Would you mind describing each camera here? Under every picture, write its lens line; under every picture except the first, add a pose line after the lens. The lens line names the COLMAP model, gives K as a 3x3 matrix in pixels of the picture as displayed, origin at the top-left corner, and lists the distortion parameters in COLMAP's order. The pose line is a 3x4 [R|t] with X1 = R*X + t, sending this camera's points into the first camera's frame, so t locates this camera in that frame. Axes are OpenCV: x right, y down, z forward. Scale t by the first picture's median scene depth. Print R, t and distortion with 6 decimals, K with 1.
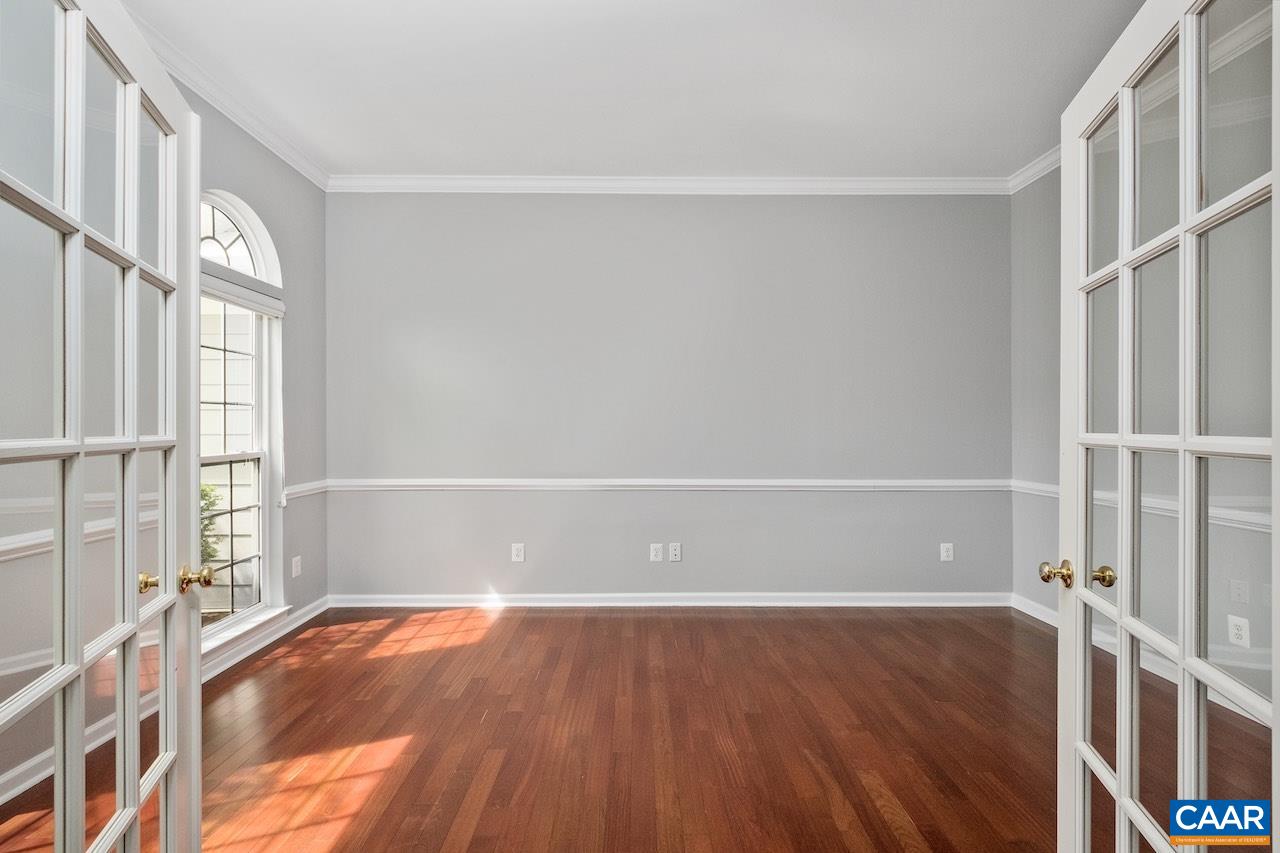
lens RADIAL K [[570.7, 0, 643.1], [0, 570.7, 426.9], [0, 0, 1]] dist [0.004264, -0.000533]
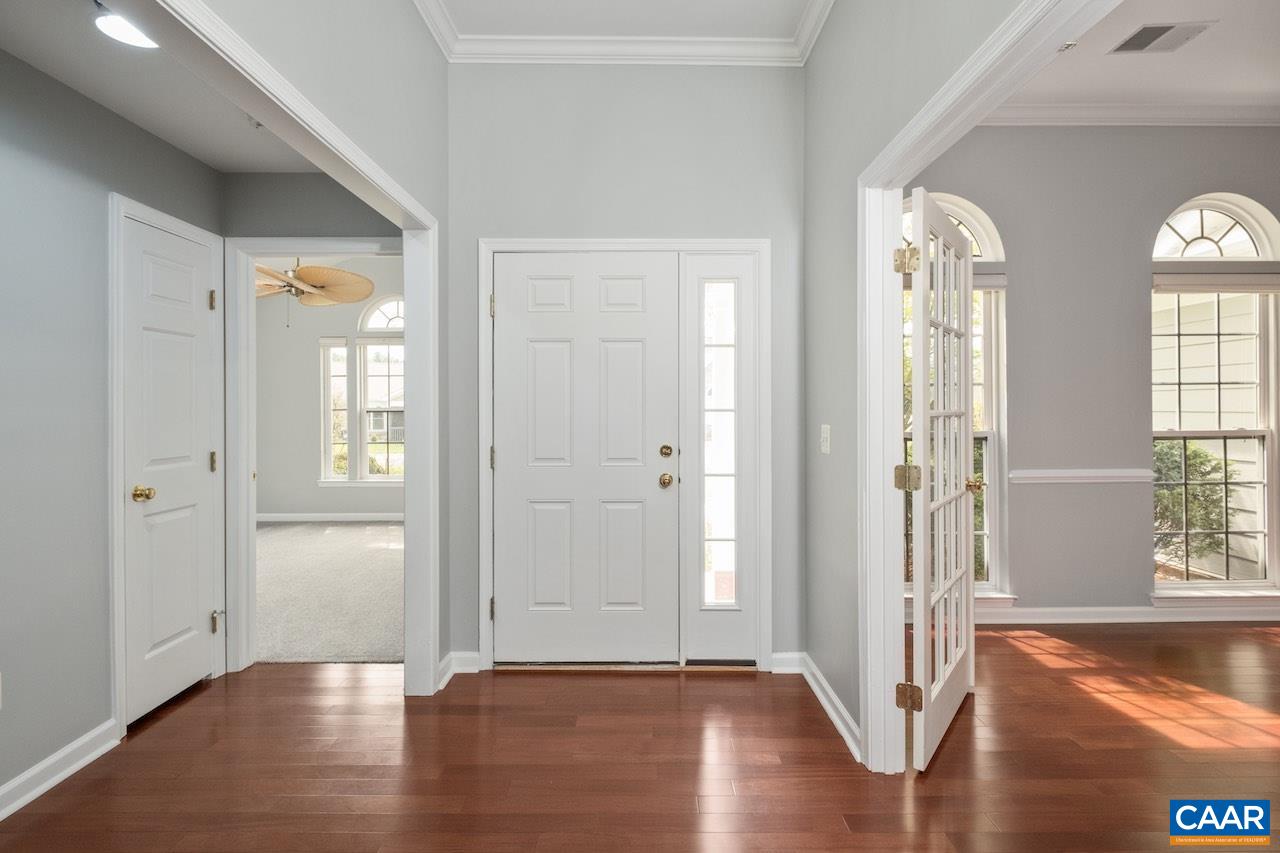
lens RADIAL K [[570.7, 0, 647.9], [0, 570.7, 406.2], [0, 0, 1]] dist [0.004264, -0.000533]
pose [[0.001199, -0.009606, -0.999953, 0.354178], [-0.003333, 0.999948, -0.009610, 0.016807], [0.999994, 0.003344, 0.001167, -0.087864]]
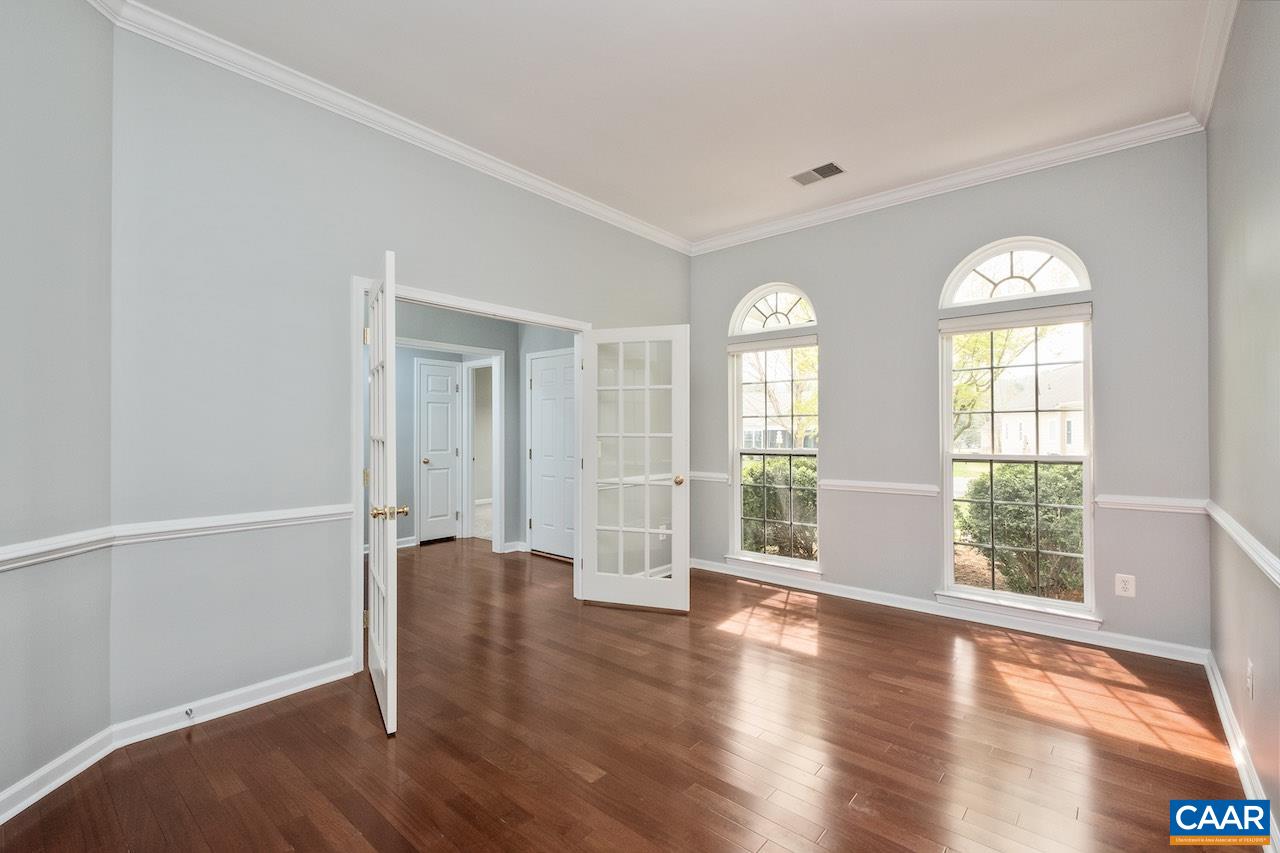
lens RADIAL K [[570.7, 0, 640.3], [0, 570.7, 428.4], [0, 0, 1]] dist [0.004264, -0.000533]
pose [[-0.653045, 0.003356, -0.757312, 0.659826], [-0.002670, 0.999974, 0.006734, -0.011534], [0.757314, 0.006420, -0.653019, 1.137050]]
